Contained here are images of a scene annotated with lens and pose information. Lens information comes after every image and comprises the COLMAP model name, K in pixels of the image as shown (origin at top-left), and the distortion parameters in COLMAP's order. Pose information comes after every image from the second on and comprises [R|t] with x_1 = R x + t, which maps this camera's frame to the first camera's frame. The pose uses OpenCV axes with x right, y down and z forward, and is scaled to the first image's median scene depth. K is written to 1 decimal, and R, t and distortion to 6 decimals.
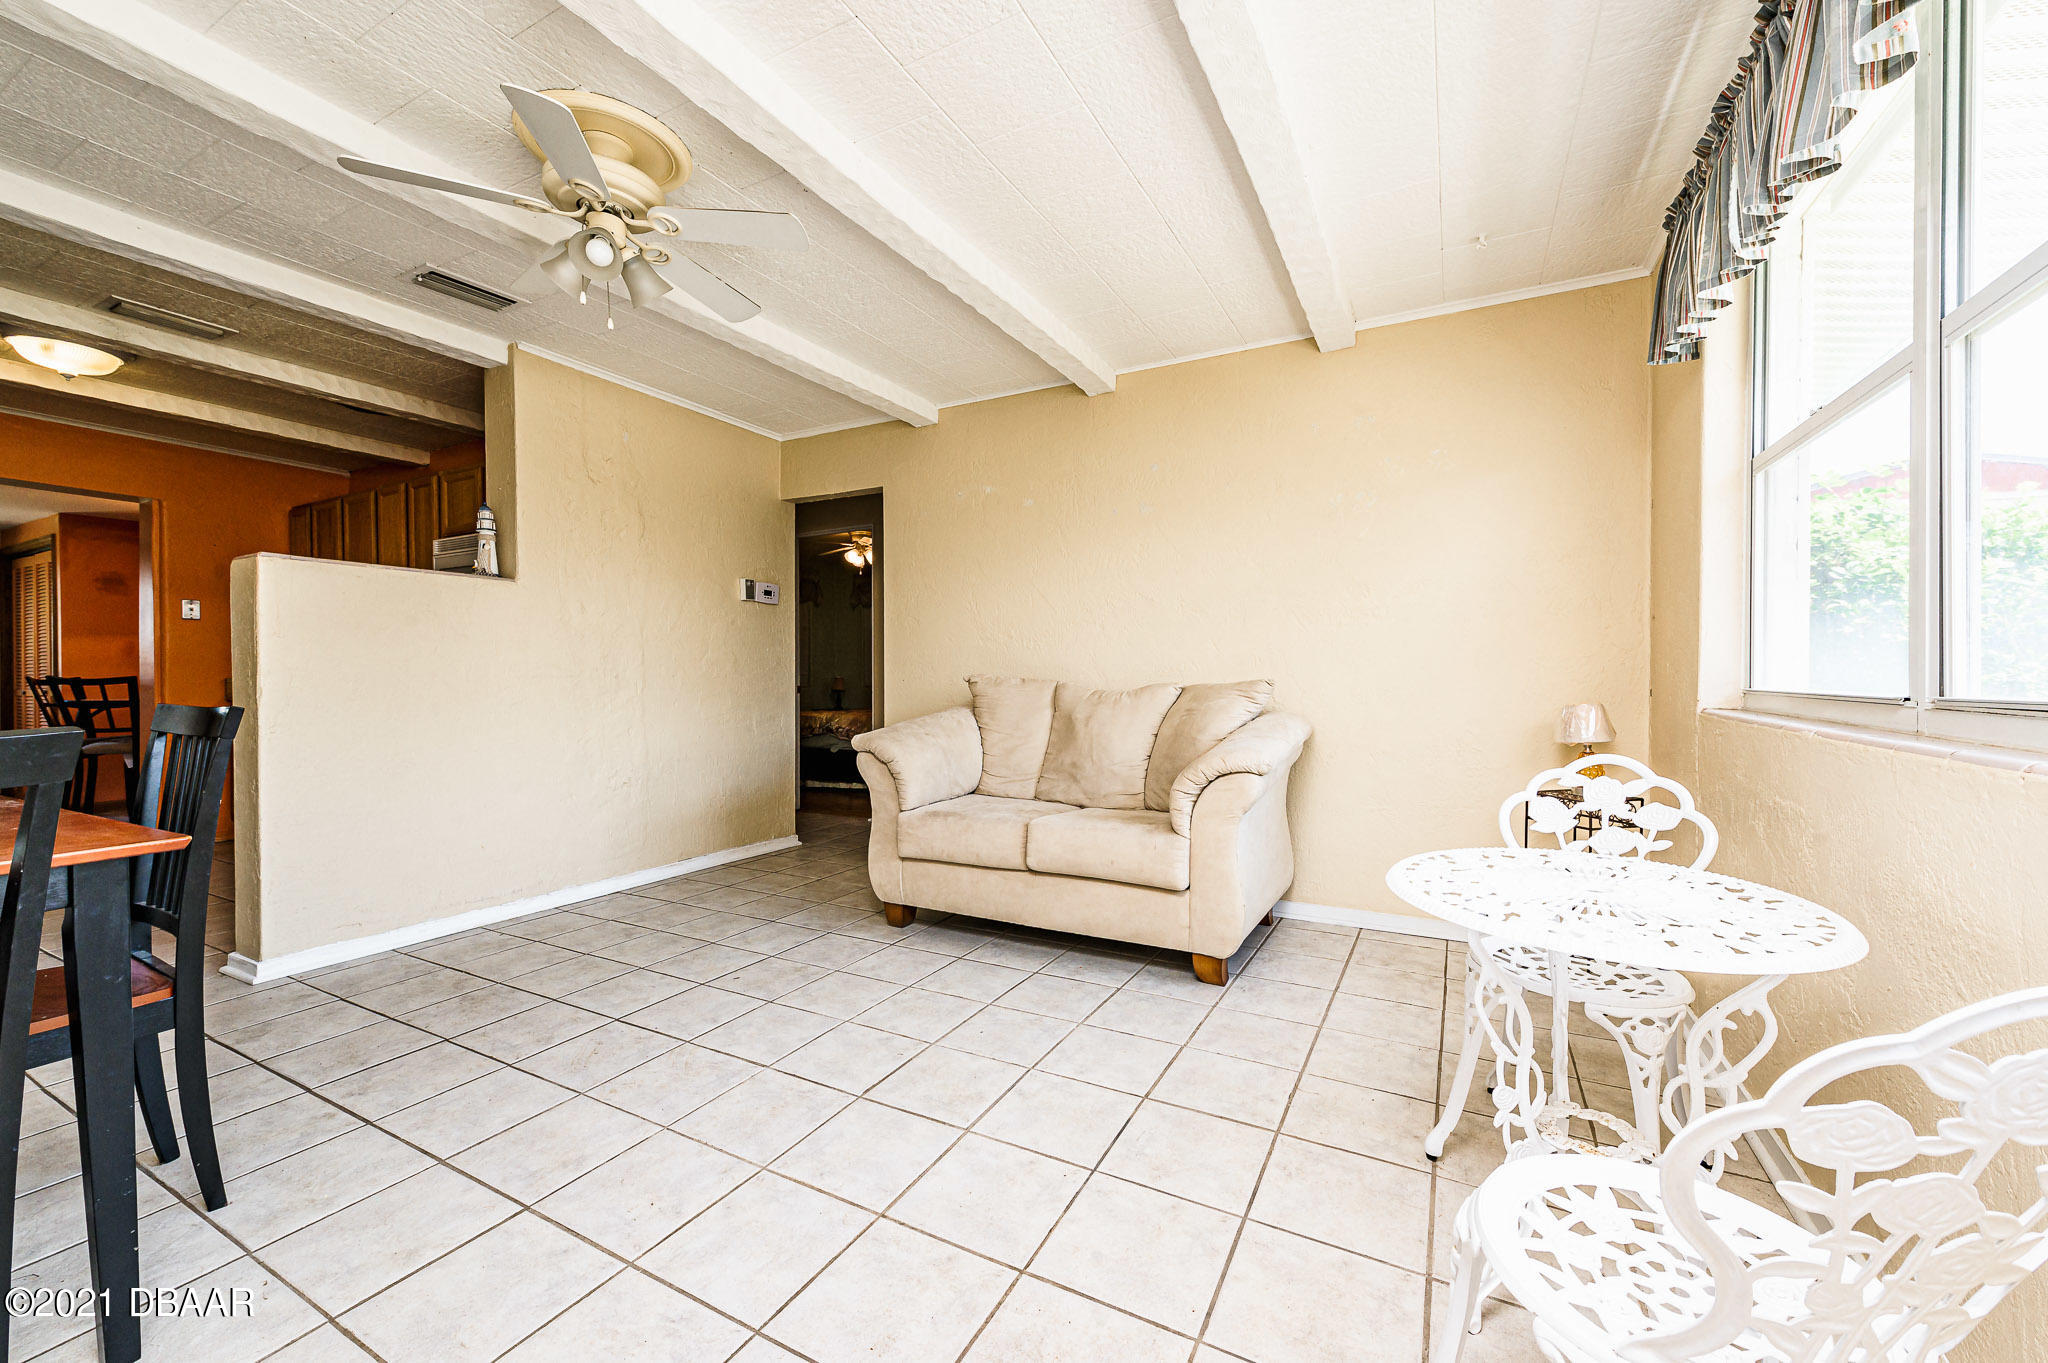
lens RADIAL K [[804.6, 0, 1031.7], [0, 804.6, 689.2], [0, 0, 1]] dist [0.001676, 0.000287]
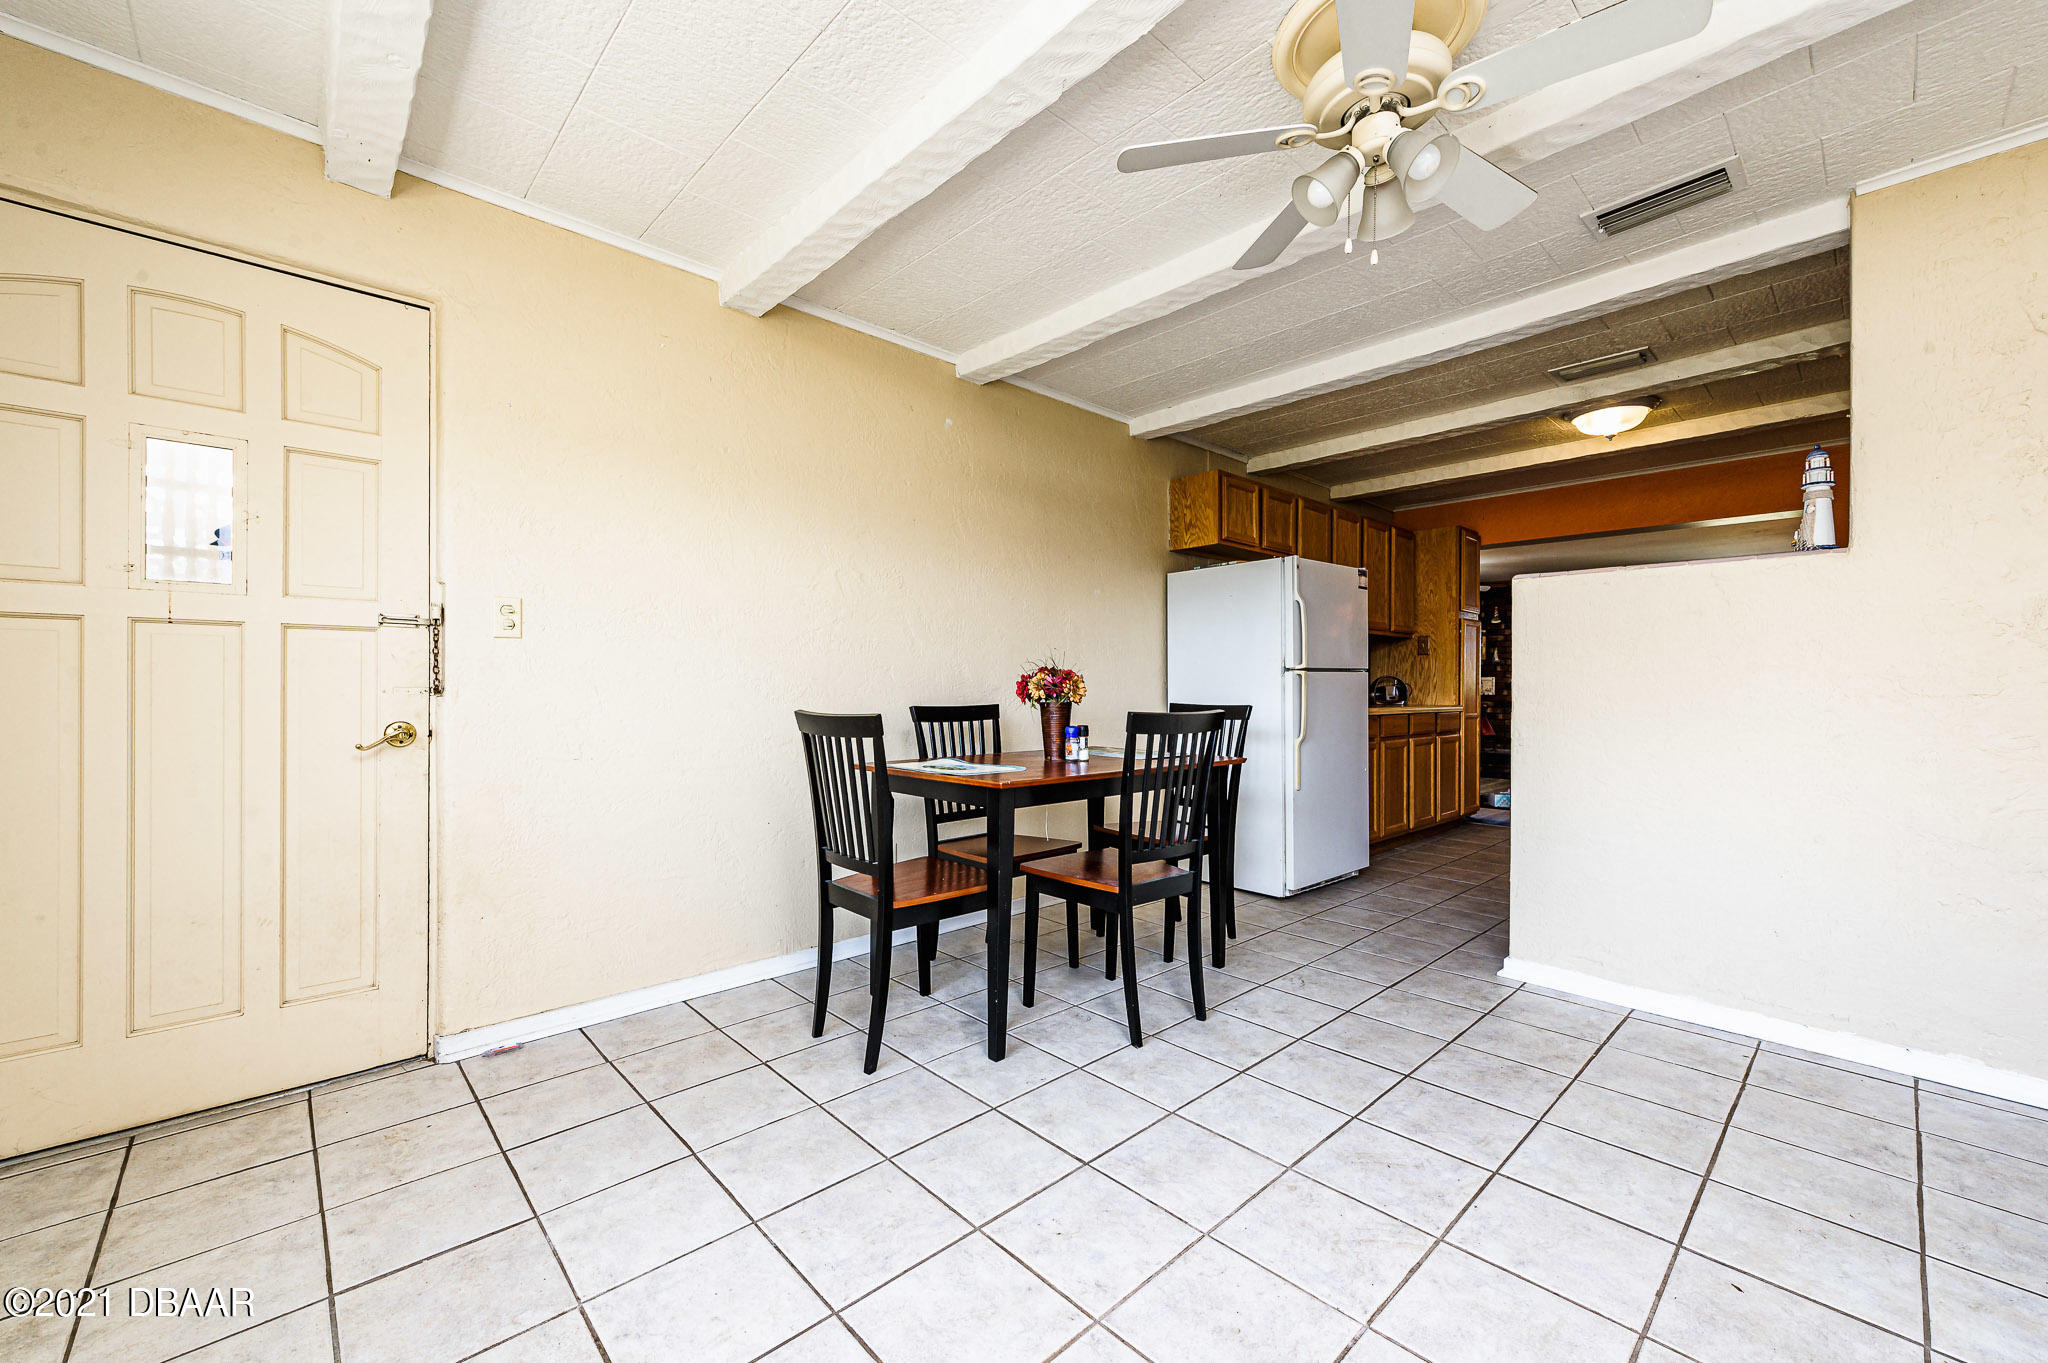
lens RADIAL K [[804.6, 0, 1010.0], [0, 804.6, 678.2], [0, 0, 1]] dist [0.001676, 0.000287]
pose [[-0.328750, -0.008133, -0.944382, 0.235585], [-0.024919, 0.999689, 0.000065, -0.013096], [0.944088, 0.023555, -0.328850, 0.631397]]
